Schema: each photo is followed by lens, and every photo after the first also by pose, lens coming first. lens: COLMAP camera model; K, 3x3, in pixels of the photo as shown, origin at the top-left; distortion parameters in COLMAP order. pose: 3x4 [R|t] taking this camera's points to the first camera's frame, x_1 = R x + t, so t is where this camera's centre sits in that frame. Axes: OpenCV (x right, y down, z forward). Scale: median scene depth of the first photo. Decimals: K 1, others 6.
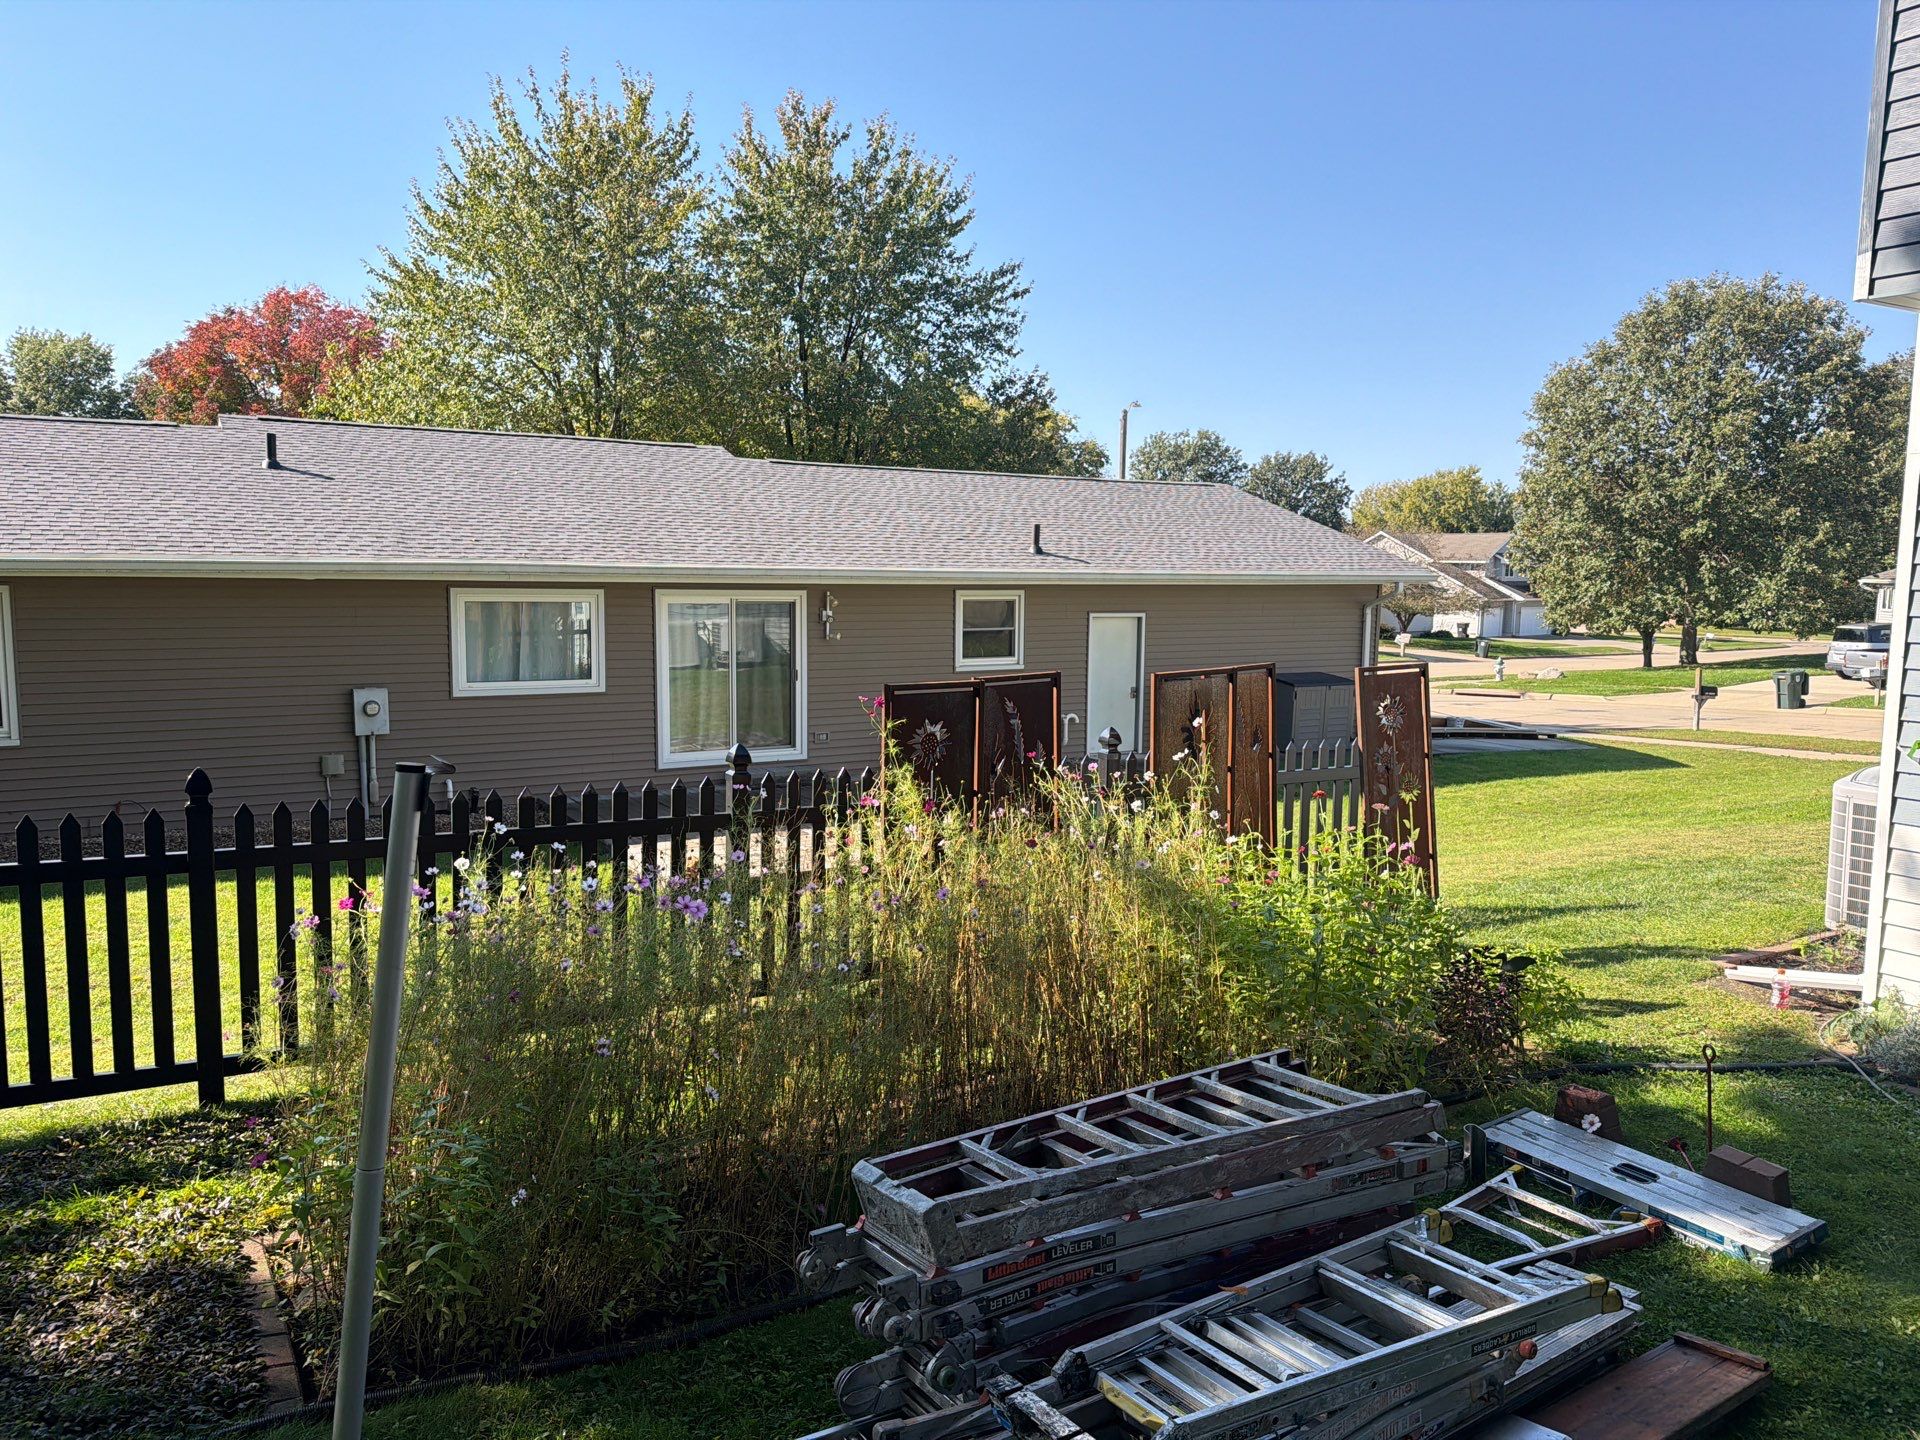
lens RADIAL K [[1310.9, 0, 960.0], [0, 1310.9, 720.0], [0, 0, 1]] dist [0.081312, -0.107416]
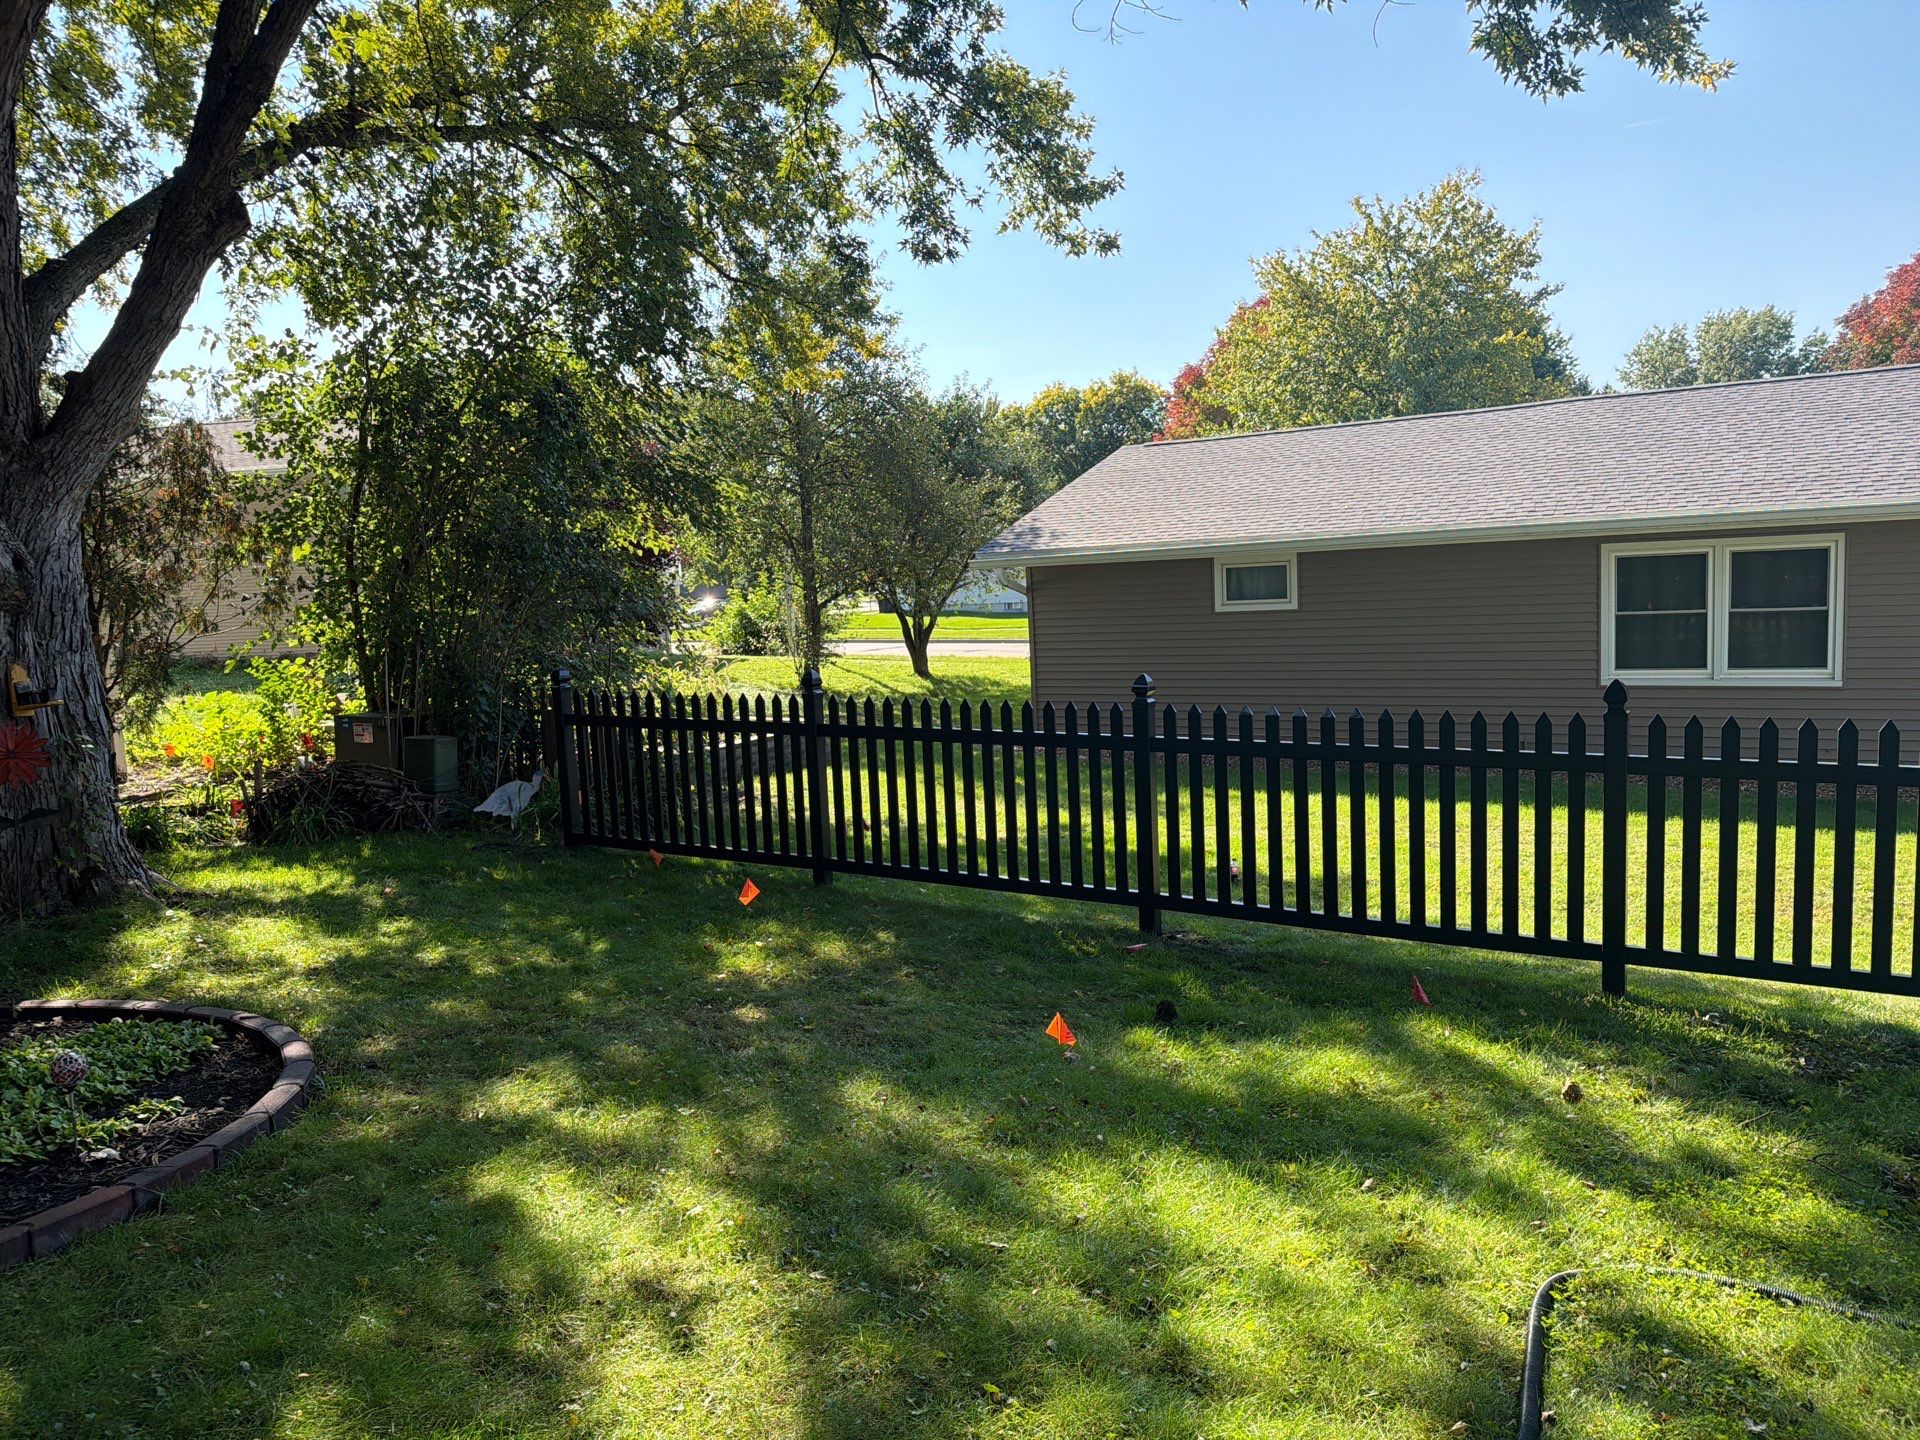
lens RADIAL K [[1310.9, 0, 960.0], [0, 1310.9, 720.0], [0, 0, 1]] dist [0.081312, -0.107416]
pose [[0.461127, 0.063007, -0.885094, -0.063651], [-0.043223, 0.997887, 0.048517, 0.015776], [0.886281, 0.015884, 0.462876, -0.064782]]
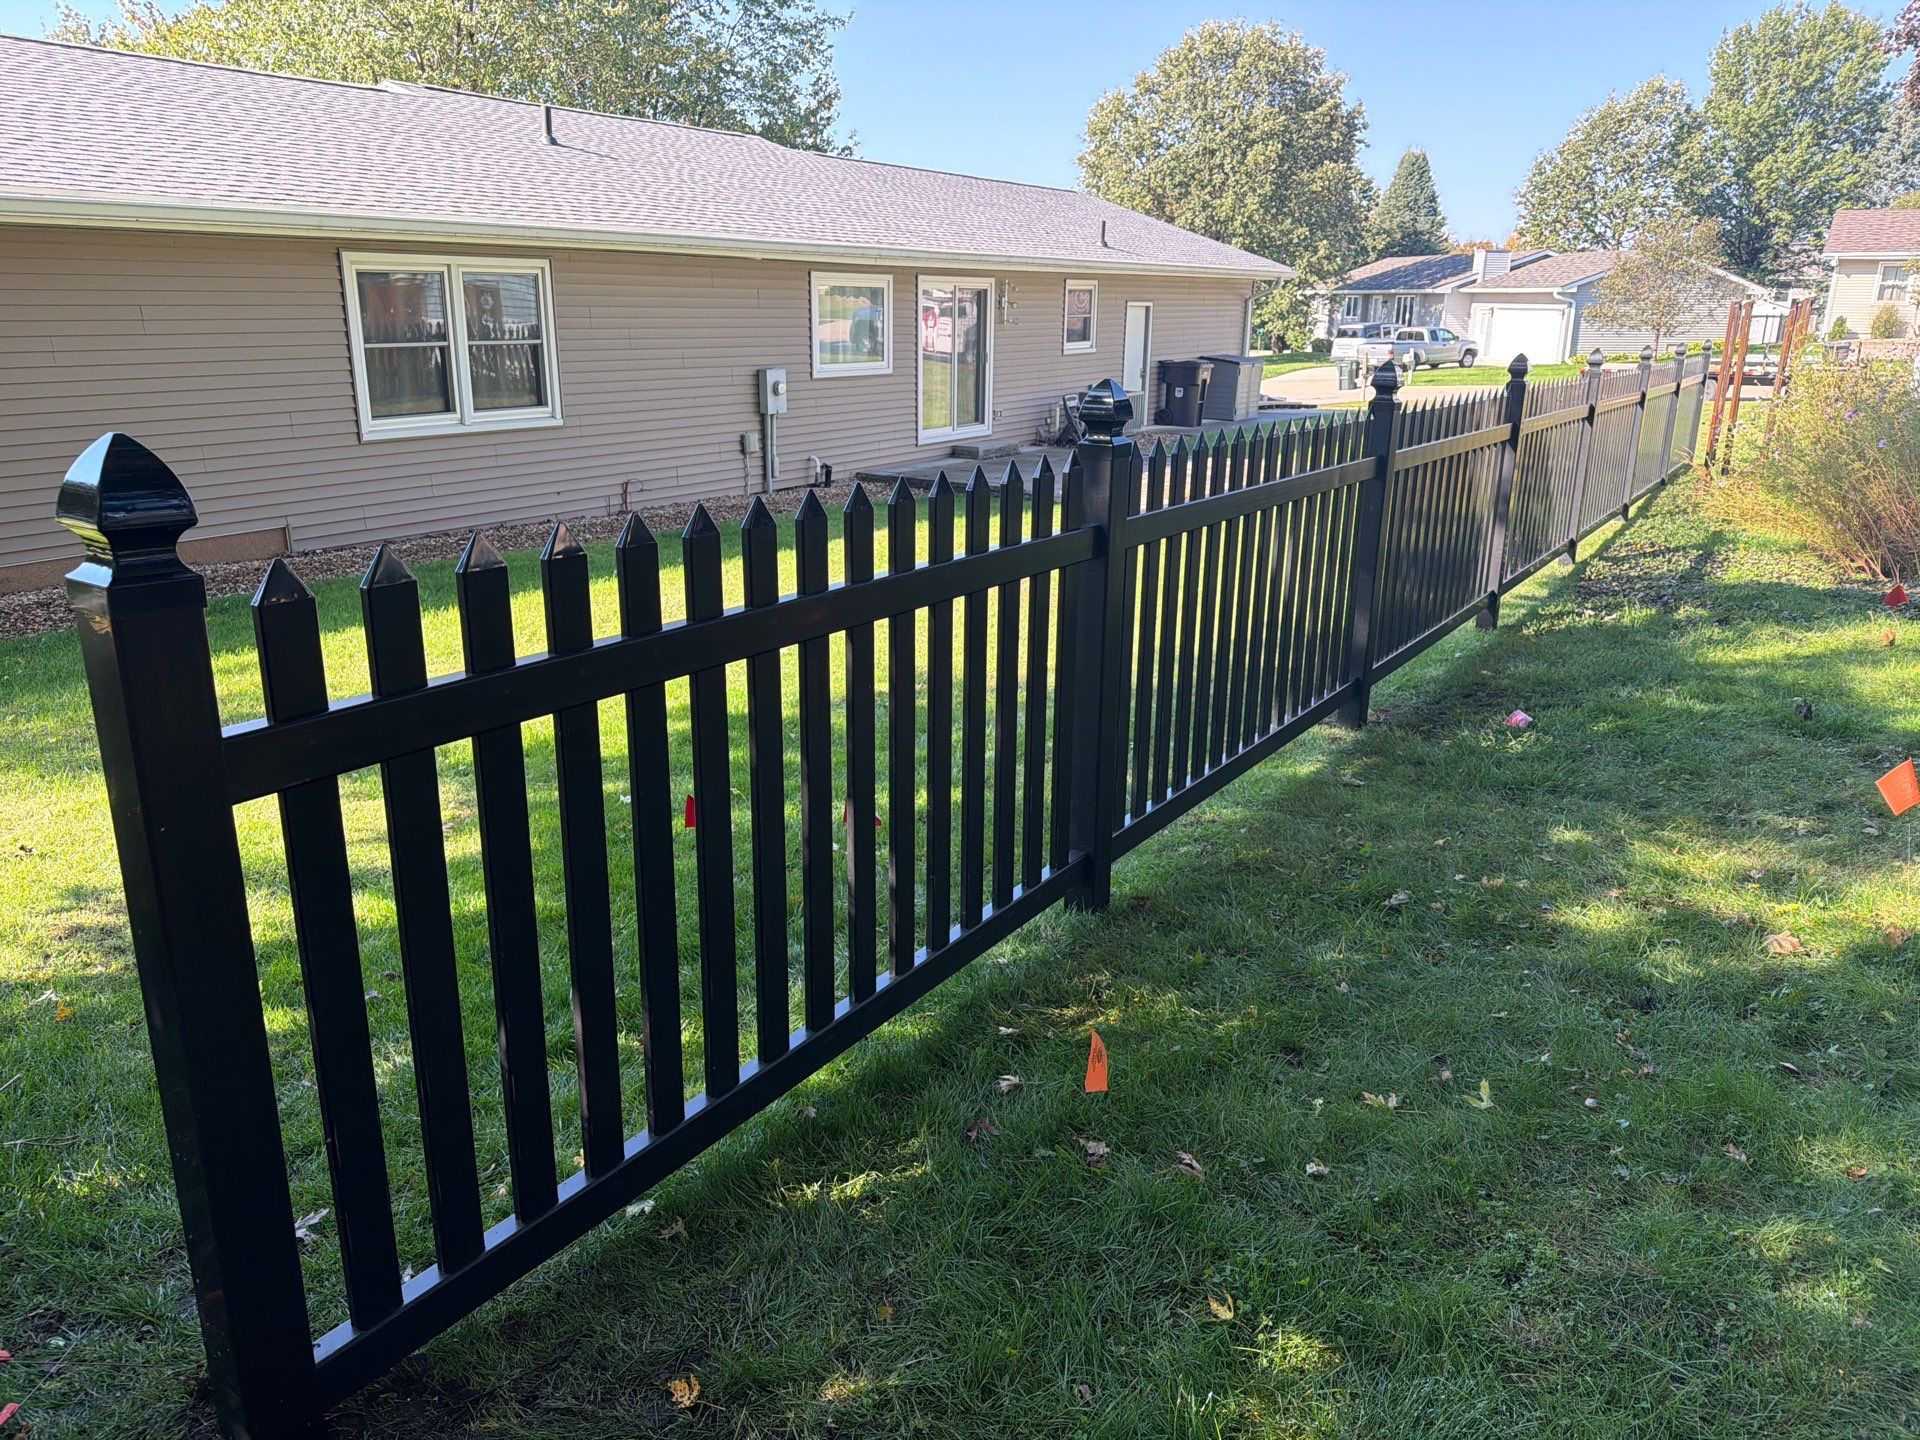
lens RADIAL K [[1360.4, 0, 938.4], [0, 1360.4, 715.3], [0, 0, 1]] dist [-0.008472, -0.006565]
pose [[0.891782, -0.138765, 0.430660, -0.599871], [0.056897, 0.978647, 0.197516, 0.030947], [-0.448873, -0.151638, 0.880636, -0.049797]]
